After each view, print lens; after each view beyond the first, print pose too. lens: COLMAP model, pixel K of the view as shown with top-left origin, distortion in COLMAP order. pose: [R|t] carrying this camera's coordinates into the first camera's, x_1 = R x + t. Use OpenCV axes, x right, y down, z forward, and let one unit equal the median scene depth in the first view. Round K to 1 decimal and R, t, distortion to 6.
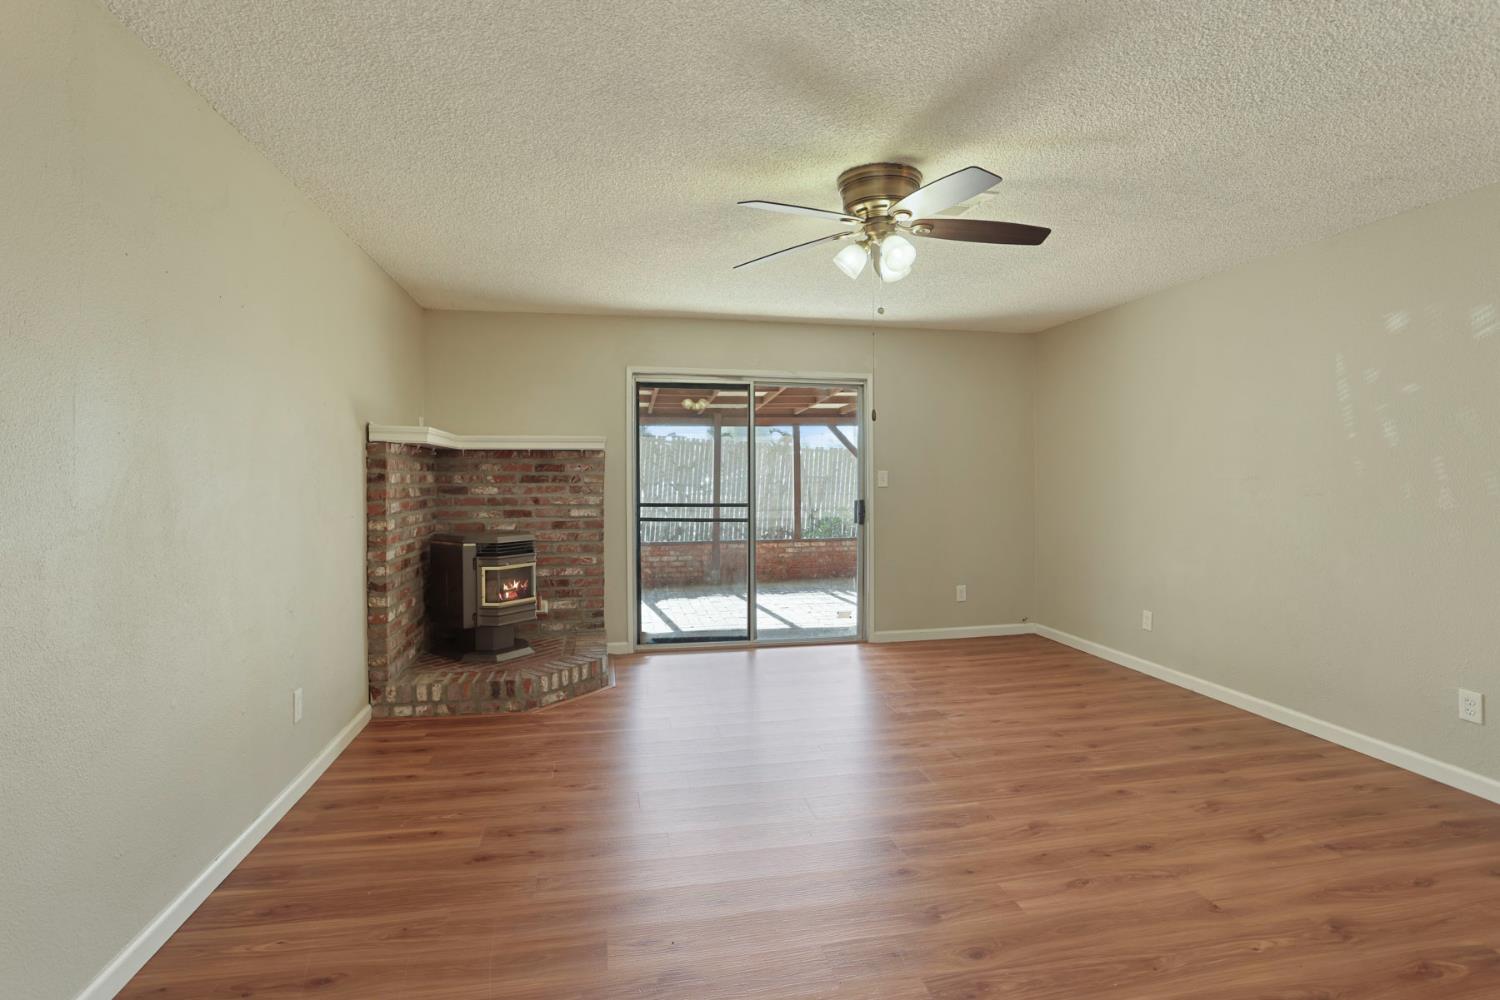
lens RADIAL K [[741.8, 0, 753.9], [0, 741.8, 494.6], [0, 0, 1]] dist [-0.038987, 0.002924]
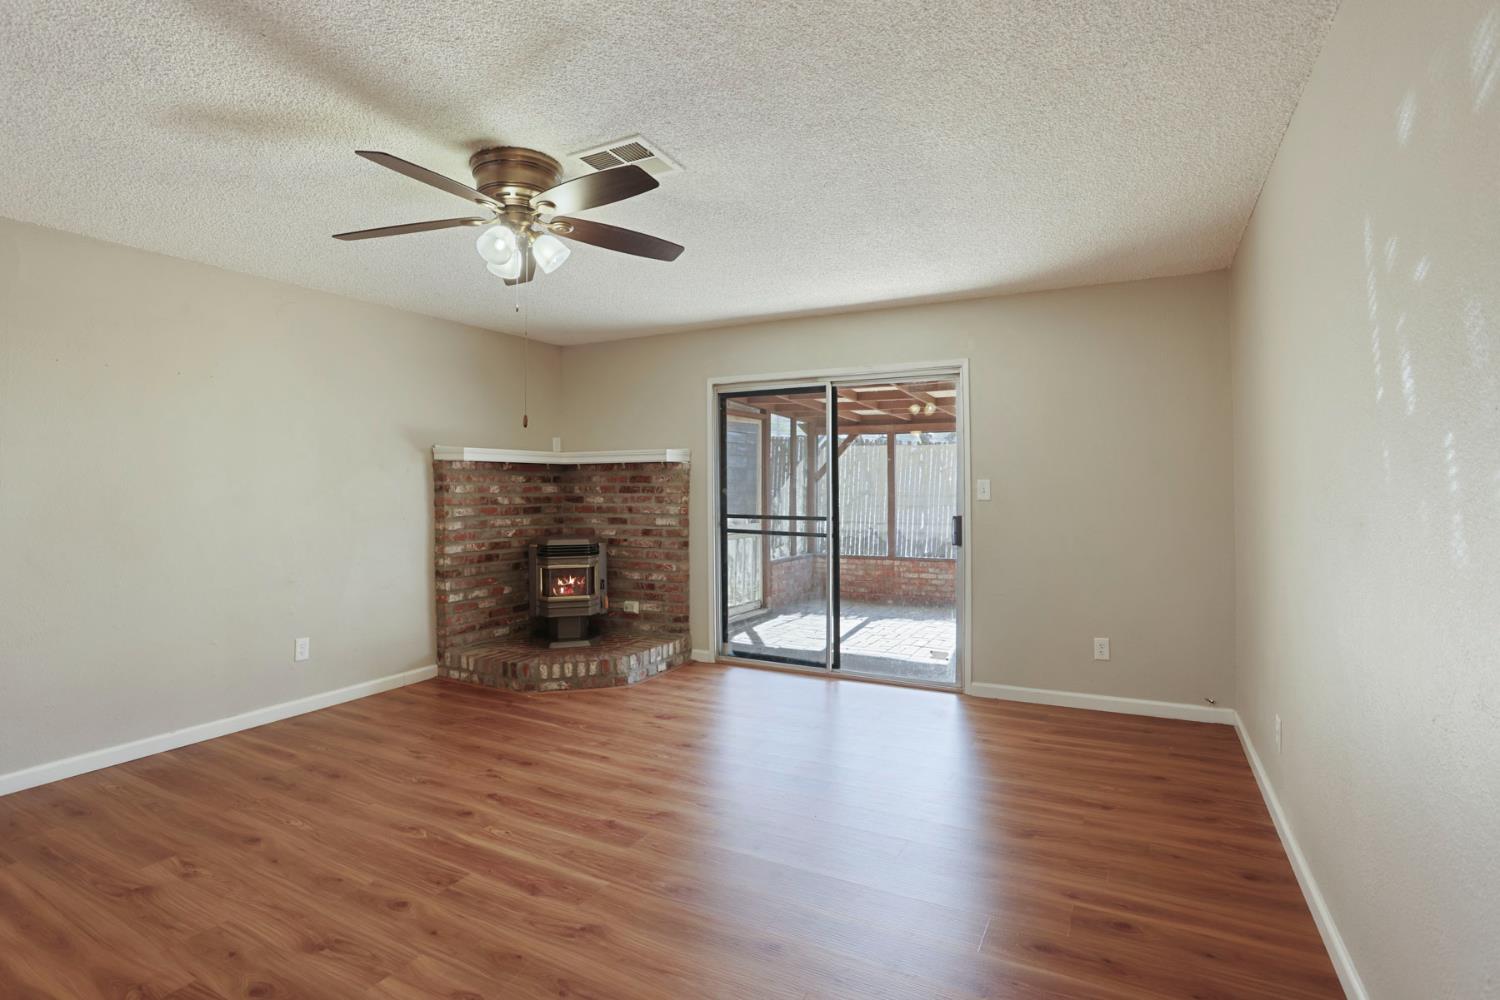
lens RADIAL K [[741.8, 0, 749.8], [0, 741.8, 495.3], [0, 0, 1]] dist [-0.038987, 0.002924]
pose [[0.768703, 0.005006, -0.639586, 0.548069], [-0.013792, 0.999867, -0.008749, -0.005546], [0.639457, 0.015547, 0.768669, 0.268317]]
